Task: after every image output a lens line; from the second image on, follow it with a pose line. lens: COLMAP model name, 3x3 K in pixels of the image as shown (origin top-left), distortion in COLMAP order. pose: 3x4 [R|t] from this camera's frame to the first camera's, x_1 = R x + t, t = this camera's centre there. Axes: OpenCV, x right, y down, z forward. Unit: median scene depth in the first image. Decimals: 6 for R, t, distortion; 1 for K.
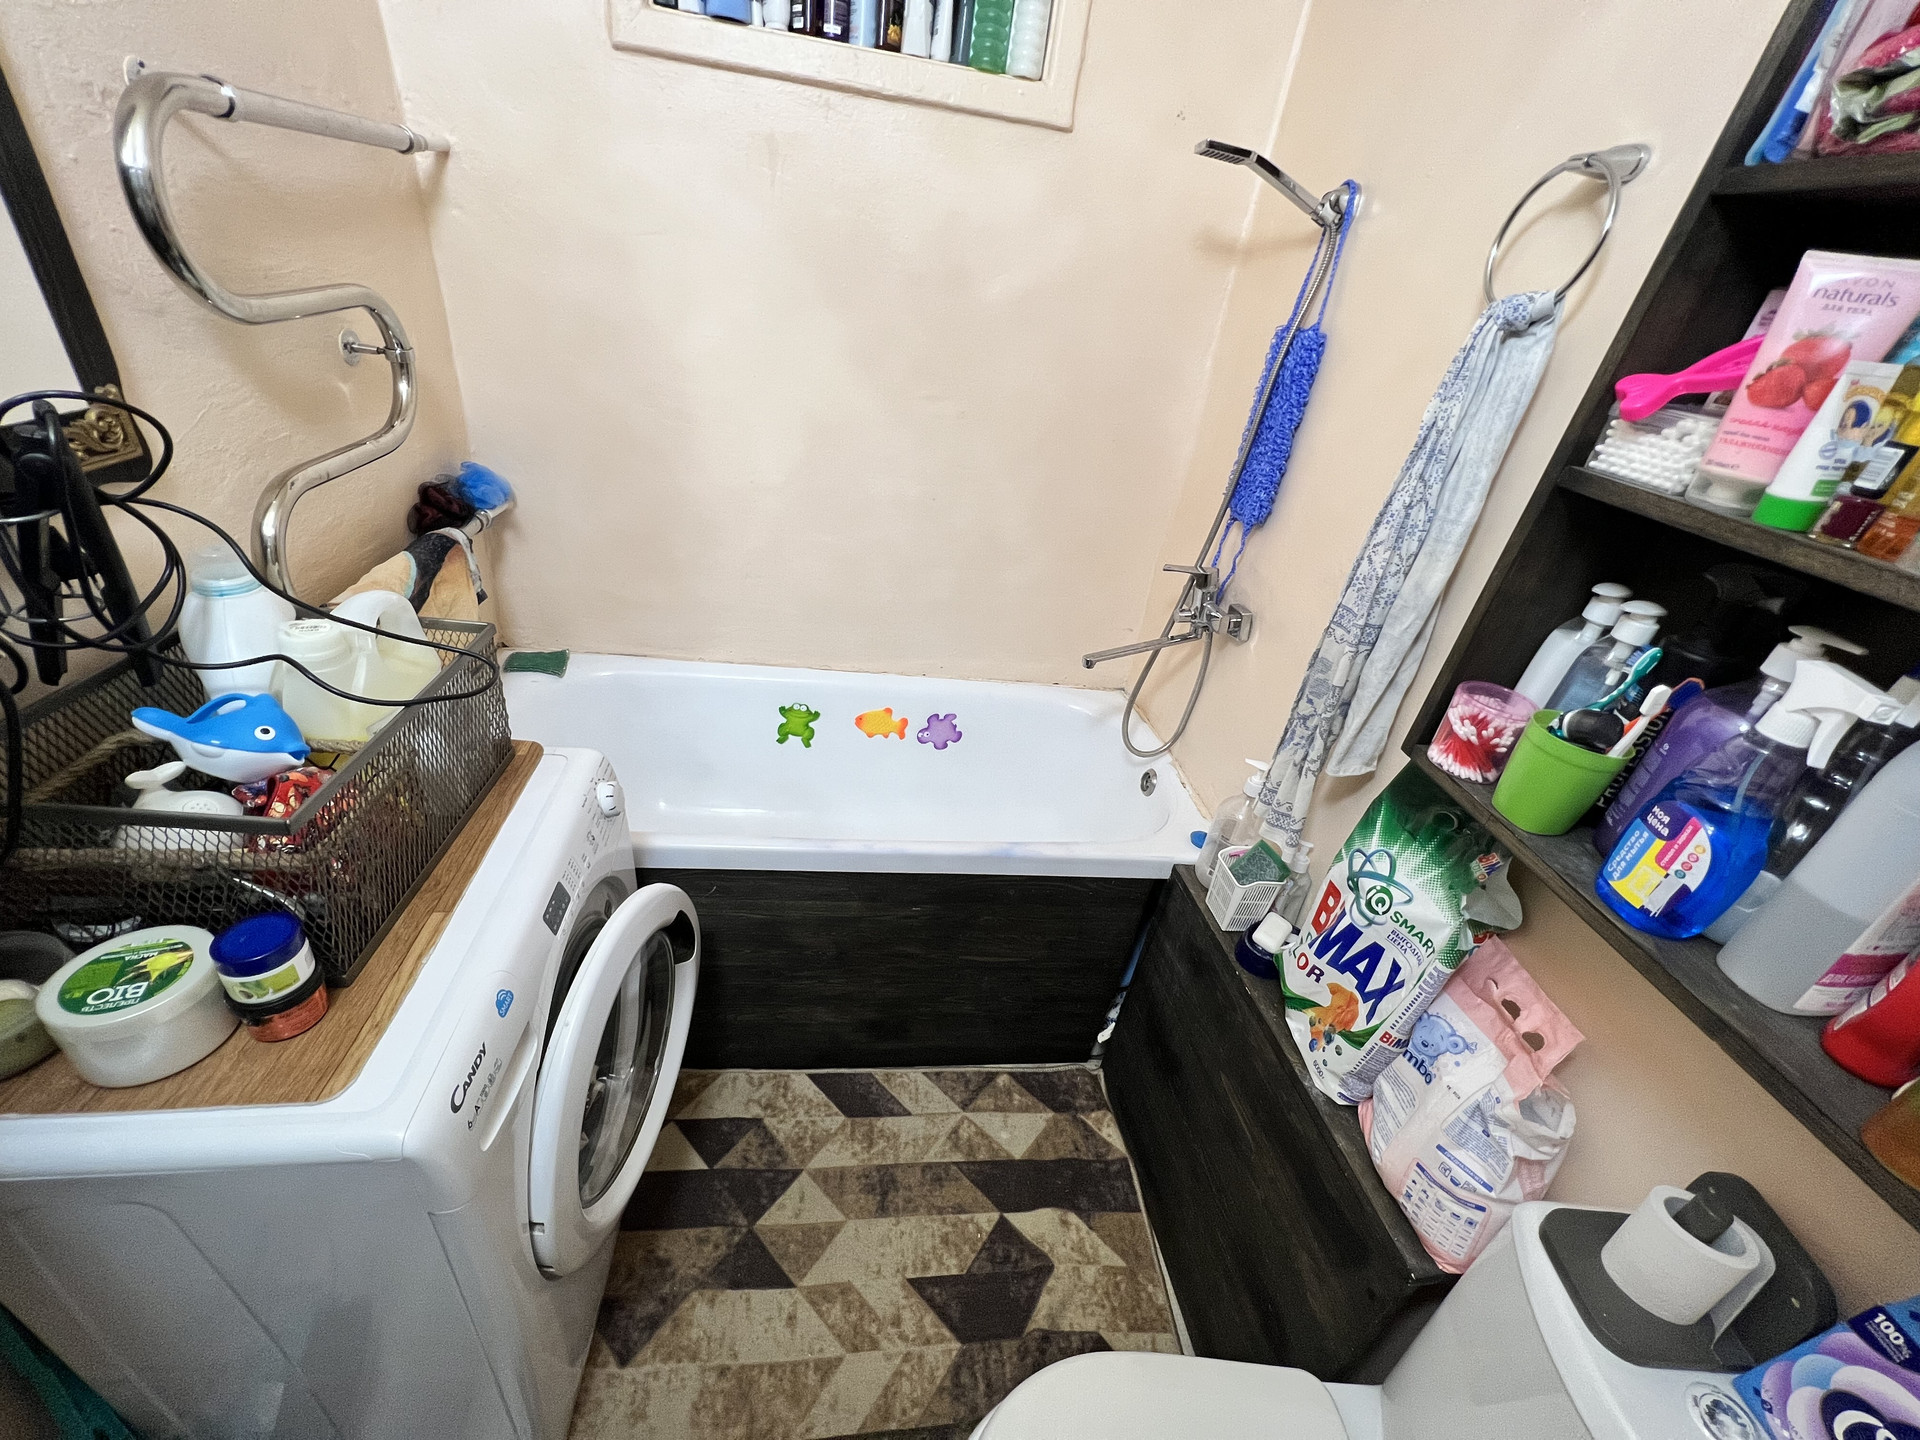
lens RADIAL K [[769.5, 0, 960.2], [0, 769.5, 719.1], [0, 0, 1]] dist [-0.002639, 0.000491]
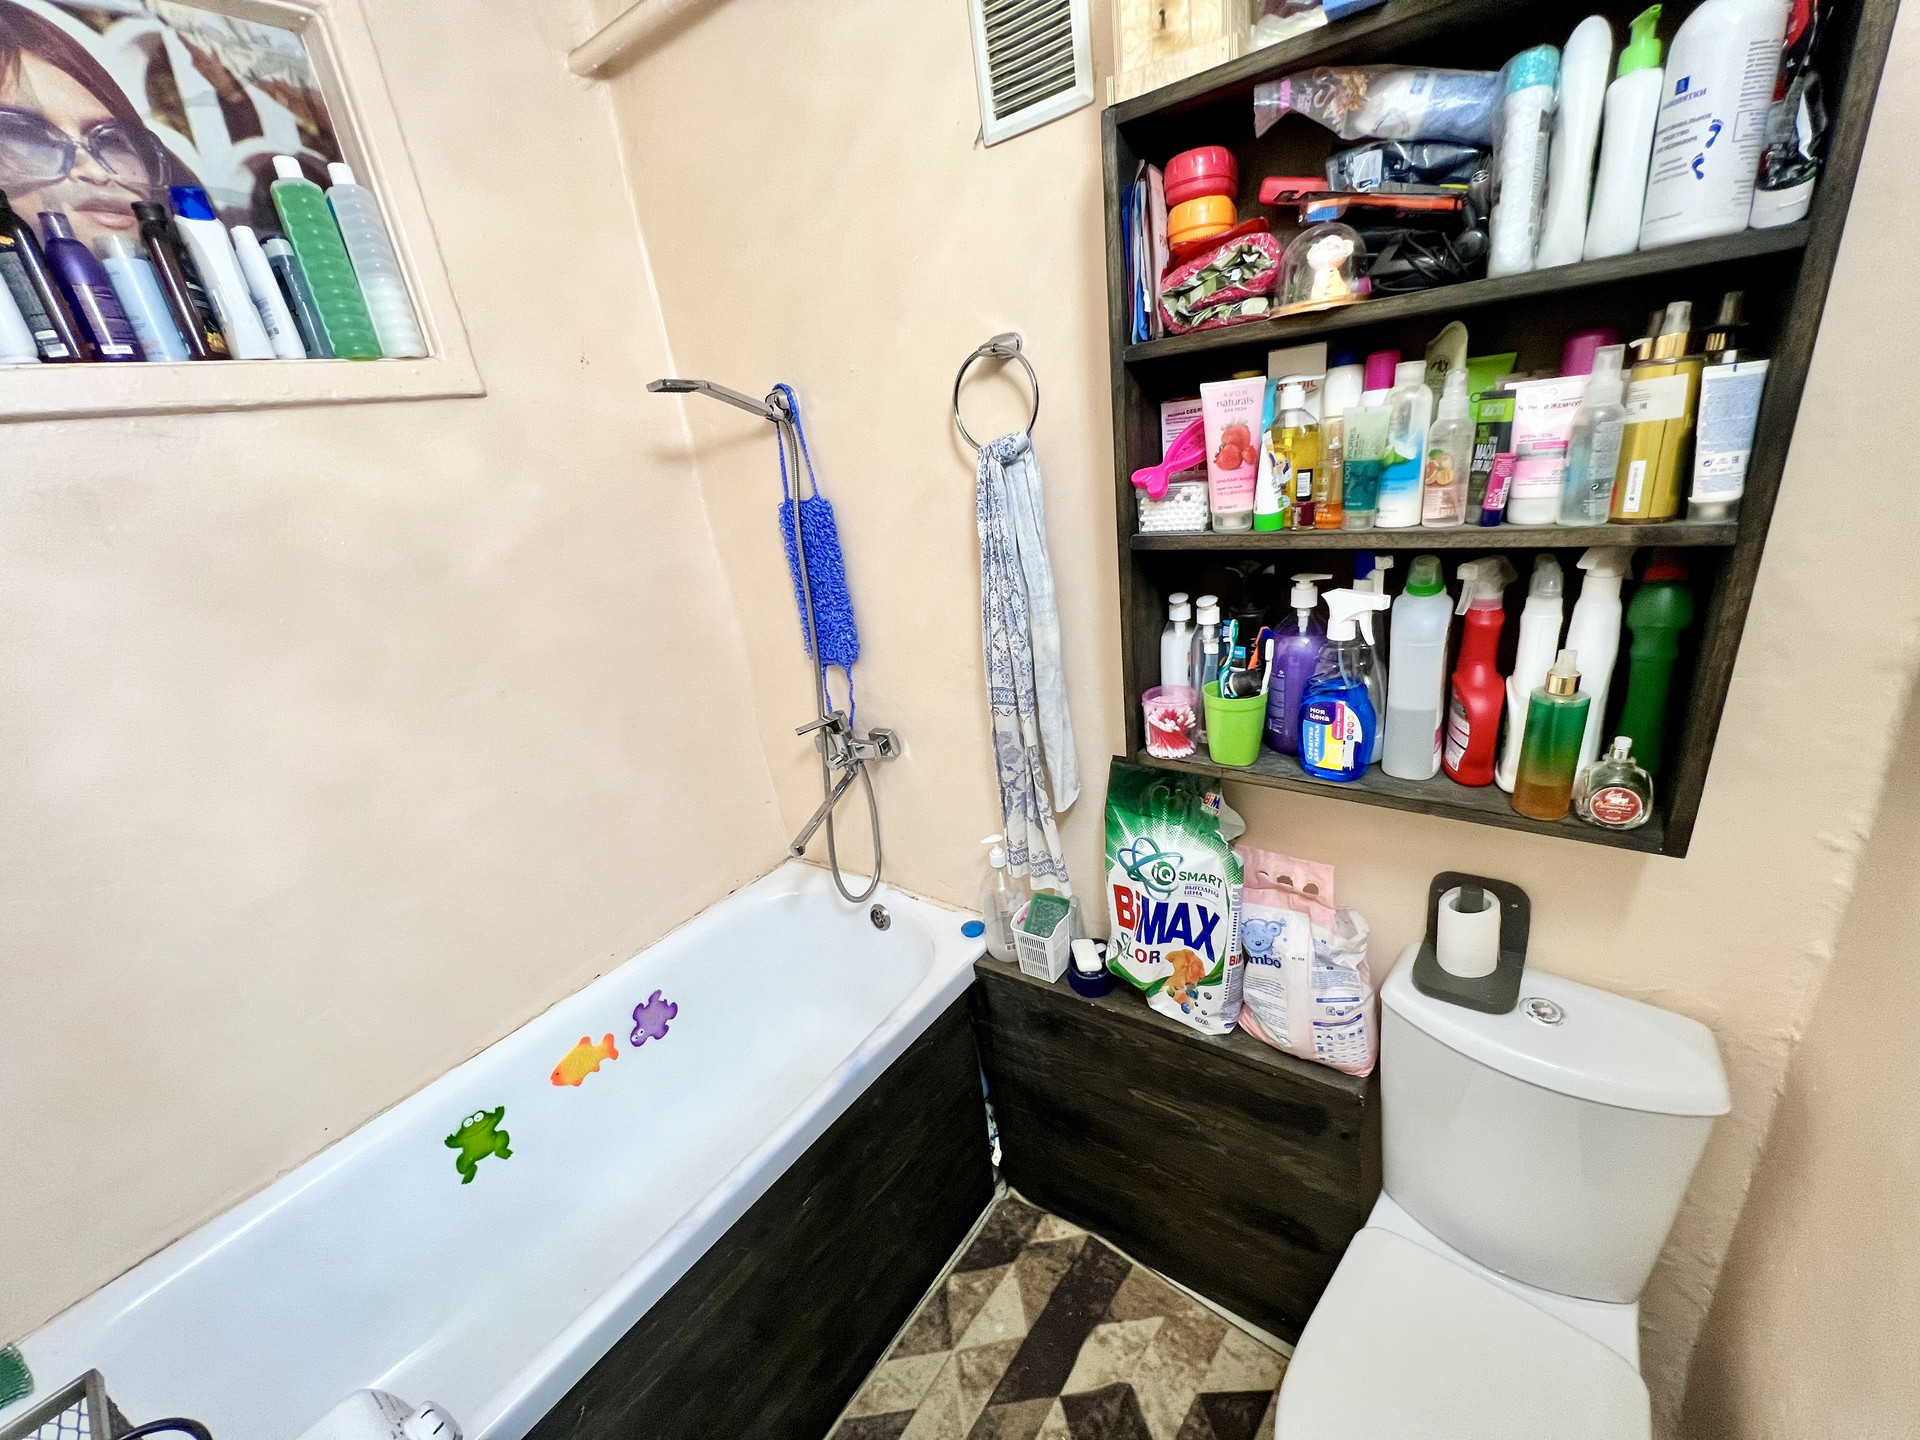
lens RADIAL K [[769.5, 0, 962.6], [0, 769.5, 715.9], [0, 0, 1]] dist [-0.002639, 0.000491]
pose [[0.666356, -0.452565, 0.592583, -0.226416], [0.549583, 0.835203, 0.019854, -0.139071], [-0.503912, 0.312444, 0.805265, 0.064360]]
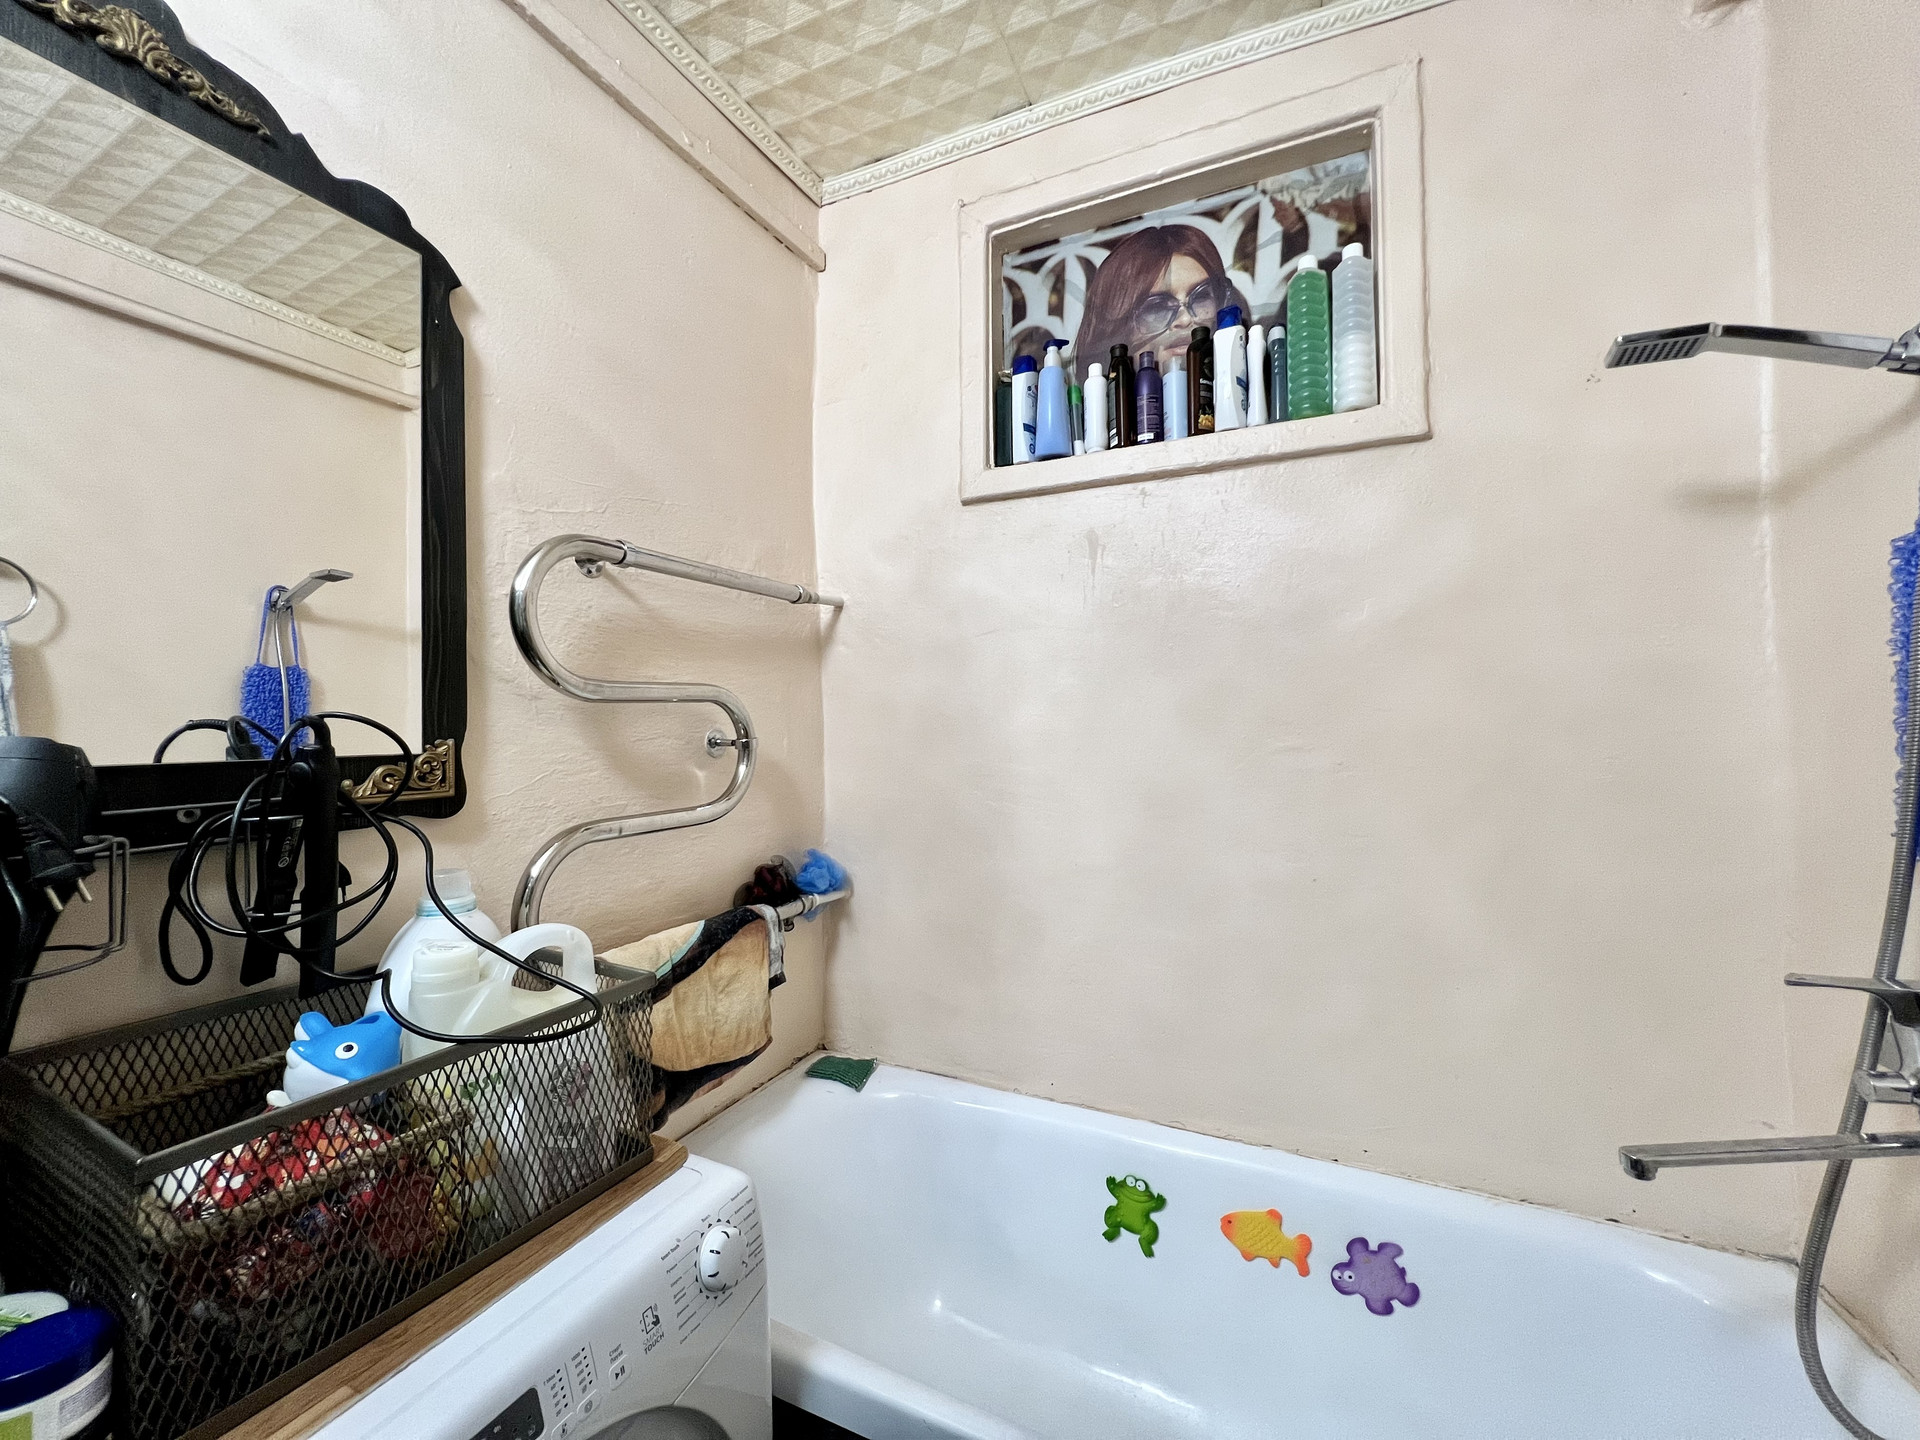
lens RADIAL K [[769.5, 0, 958.6], [0, 769.5, 712.7], [0, 0, 1]] dist [-0.002639, 0.000491]
pose [[0.834038, -0.149110, -0.531175, 0.125992], [-0.170035, 0.846446, -0.504596, 0.003002], [0.524851, 0.511171, 0.680614, 0.340858]]
